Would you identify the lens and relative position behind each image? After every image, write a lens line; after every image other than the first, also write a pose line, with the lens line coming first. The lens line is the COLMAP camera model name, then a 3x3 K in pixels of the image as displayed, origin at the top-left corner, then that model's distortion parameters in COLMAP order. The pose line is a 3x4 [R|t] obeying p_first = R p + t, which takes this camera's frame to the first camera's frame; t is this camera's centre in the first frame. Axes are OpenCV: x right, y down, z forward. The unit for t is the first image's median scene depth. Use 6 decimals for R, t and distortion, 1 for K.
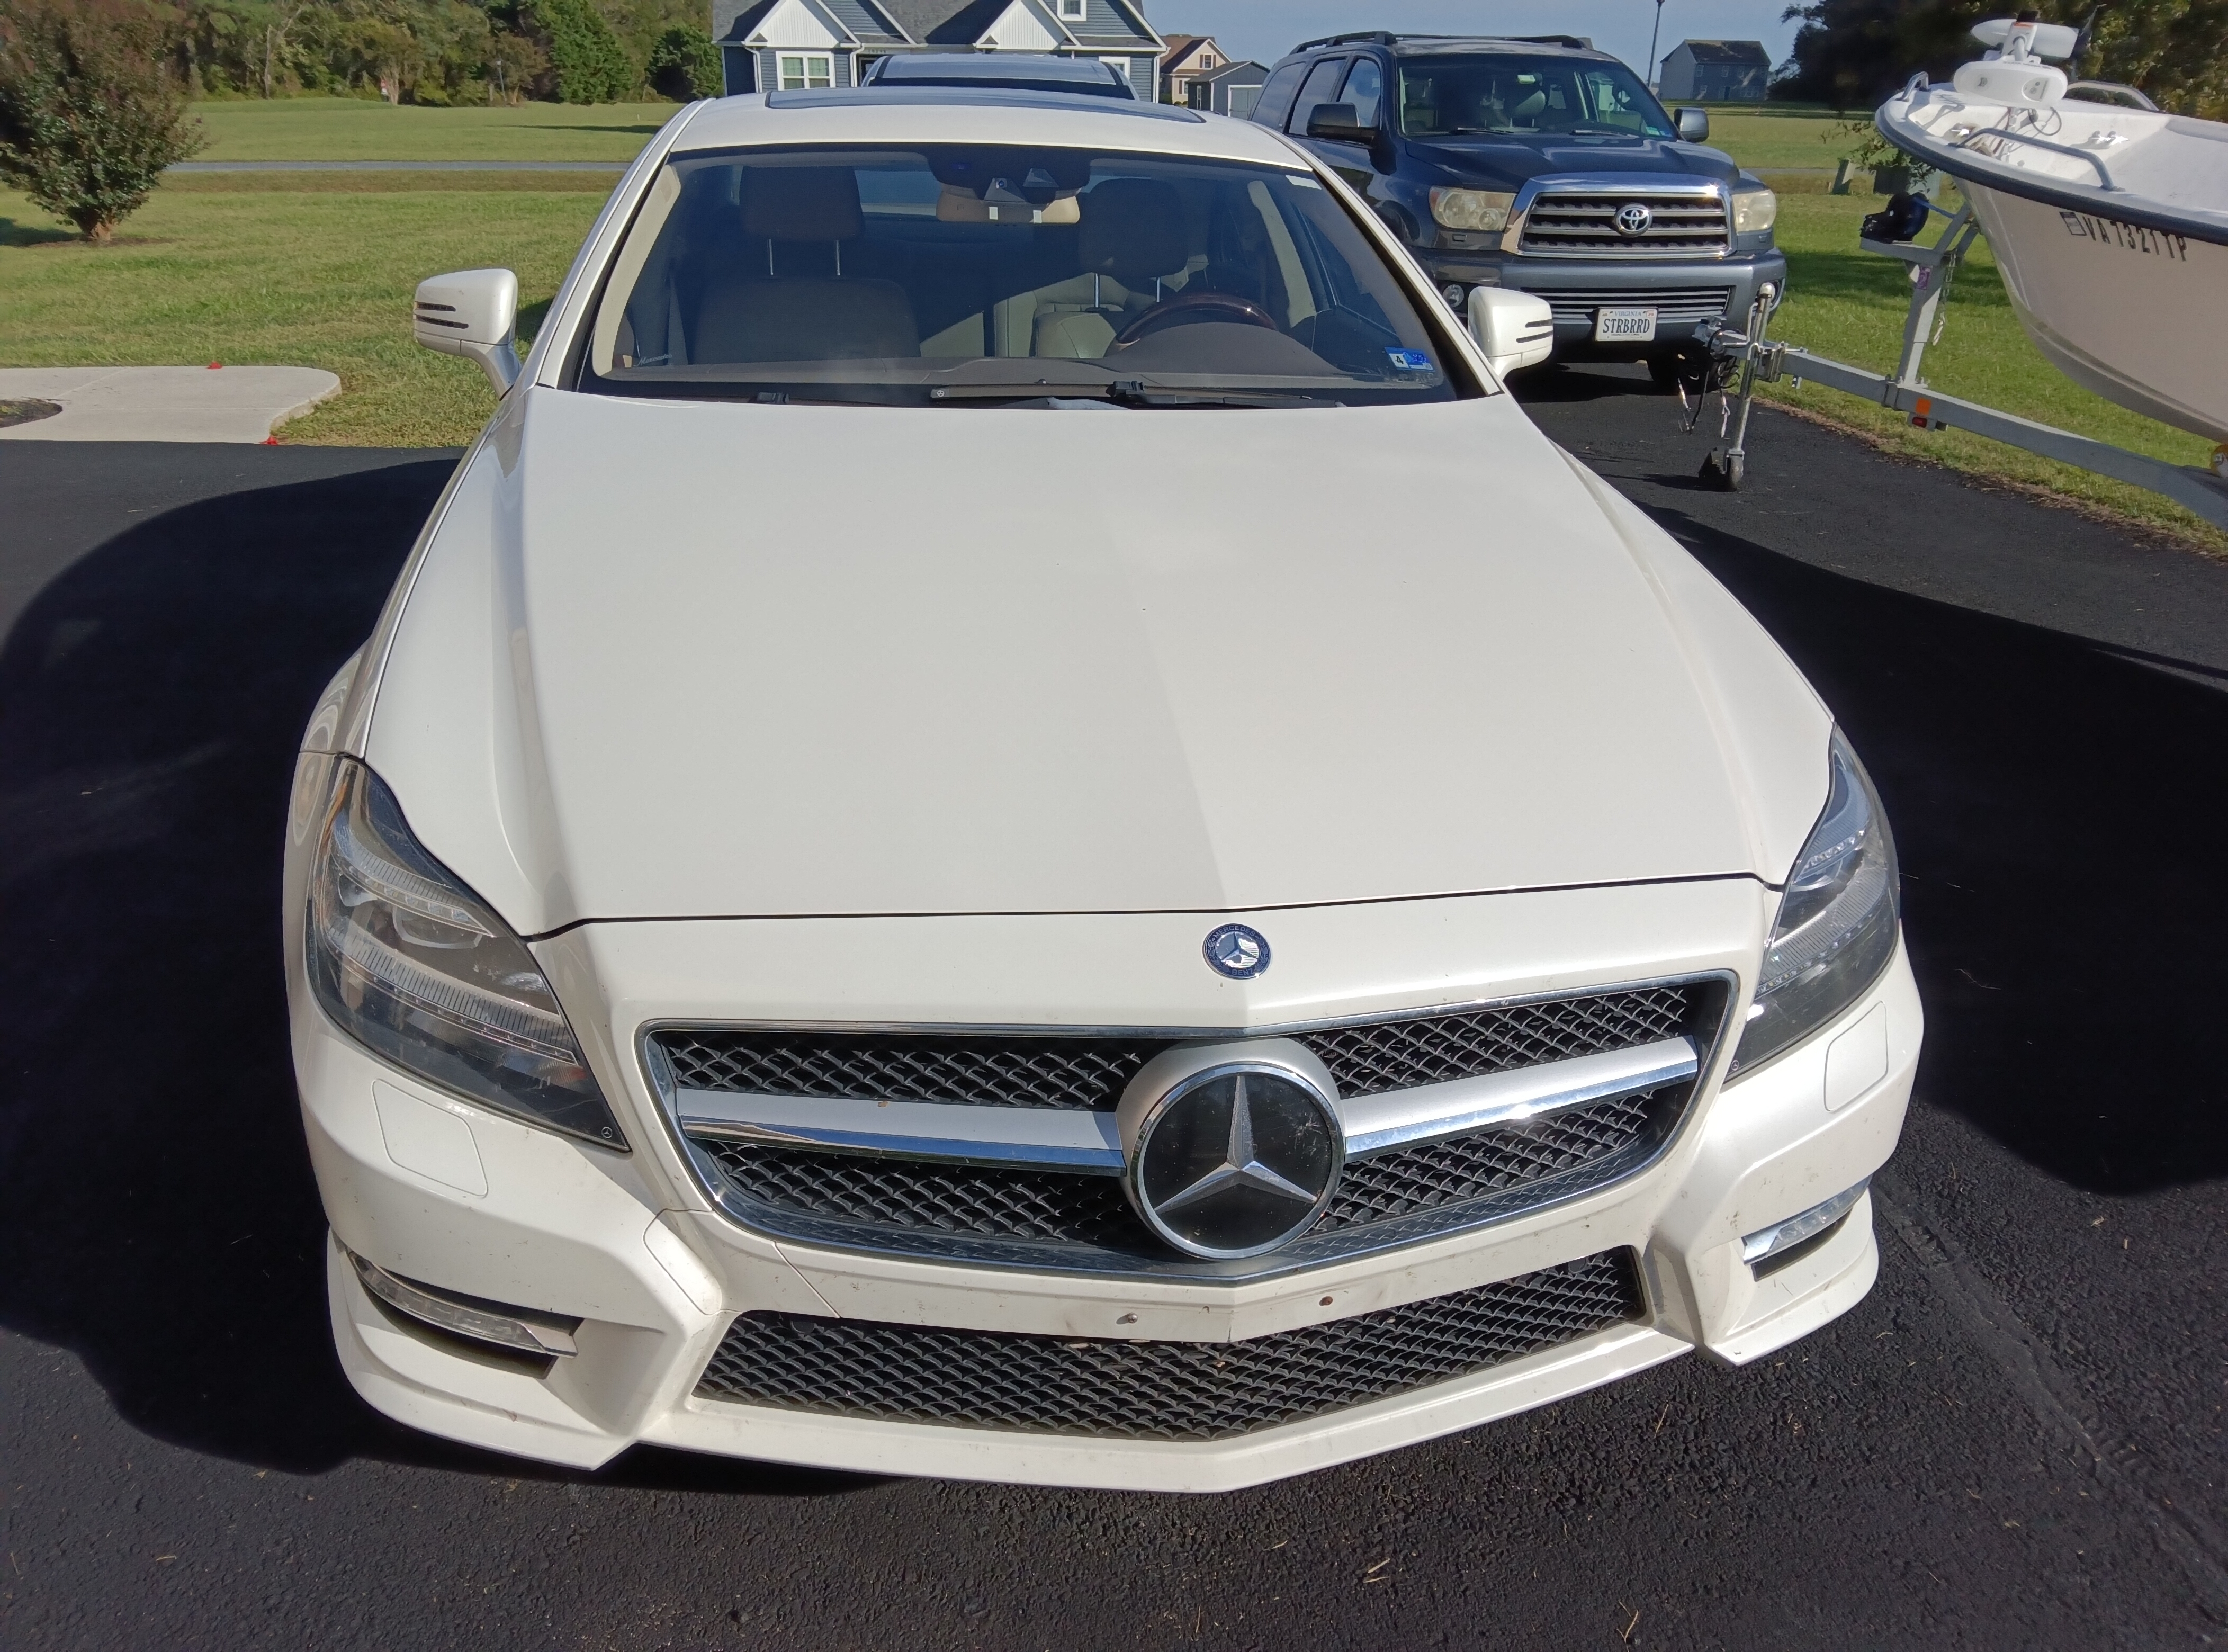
lens RADIAL K [[1675.9, 0, 1114.0], [0, 1675.9, 826.0], [0, 0, 1]] dist [0.051193, -0.102086]
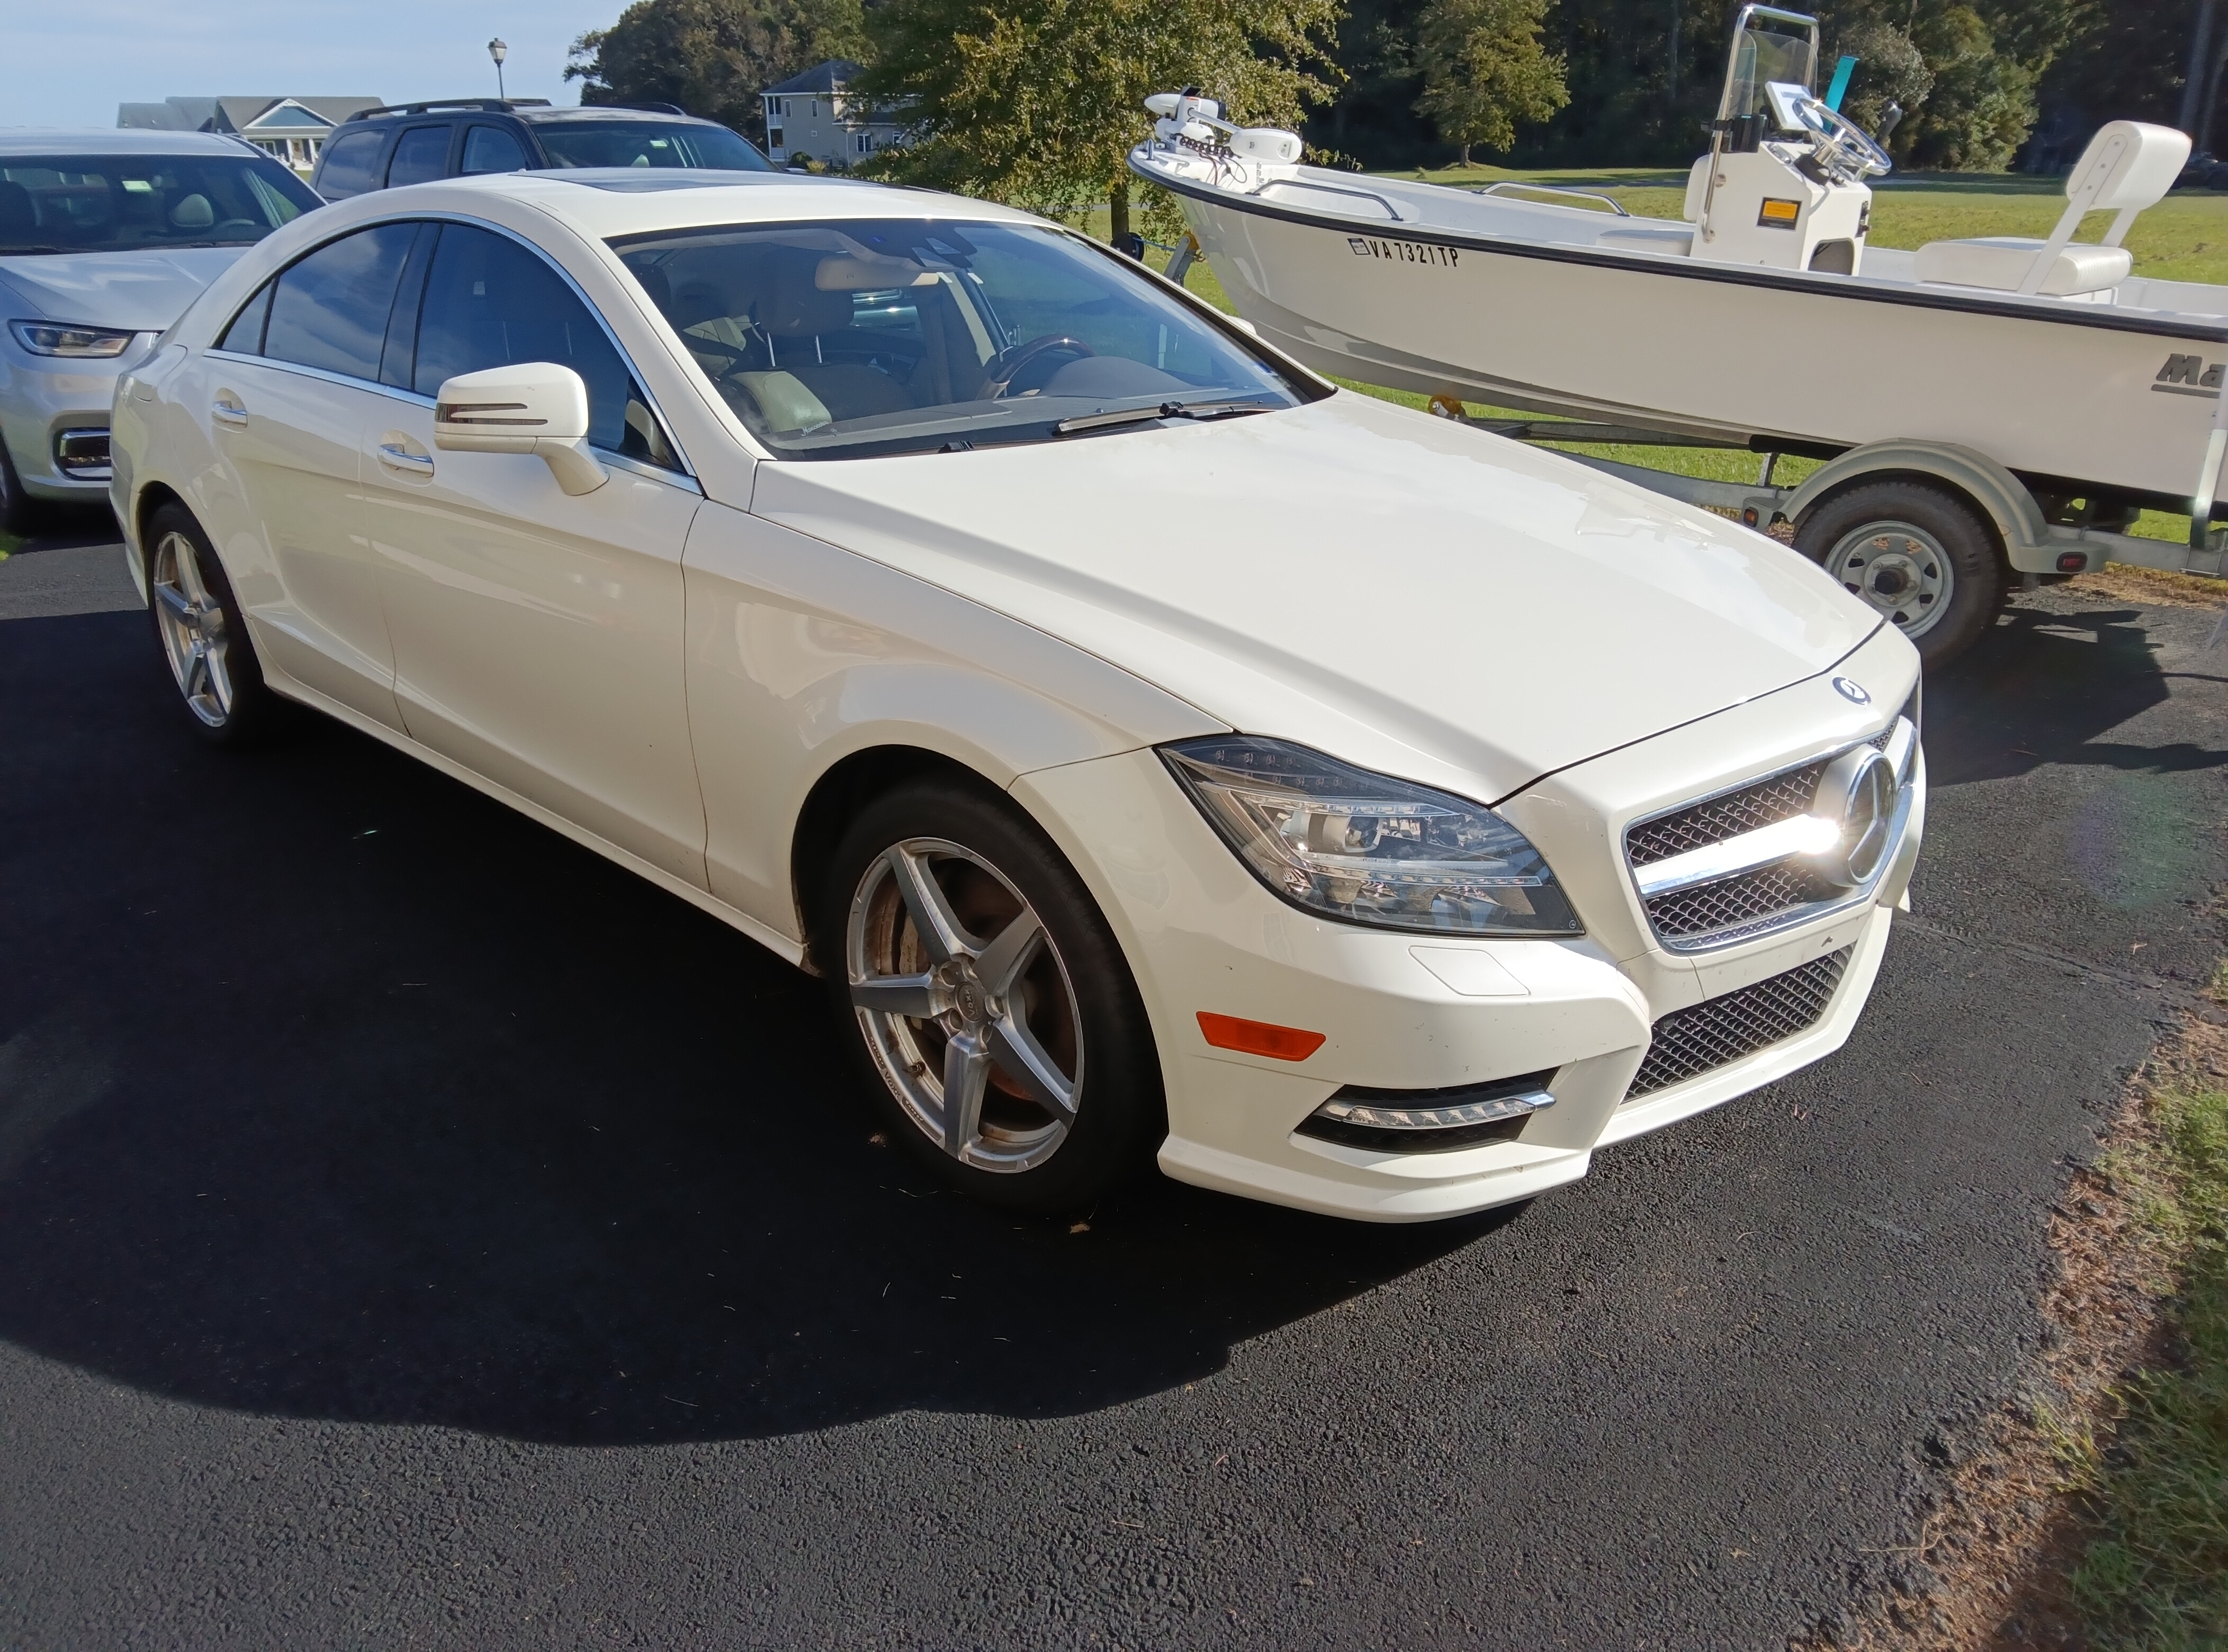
lens RADIAL K [[1675.9, 0, 1114.0], [0, 1675.9, 826.0], [0, 0, 1]] dist [0.051193, -0.102086]
pose [[0.784659, -0.242936, 0.570345, -0.538867], [0.258694, 0.964399, 0.054881, -0.027715], [-0.563372, 0.104482, 0.819570, 0.025787]]
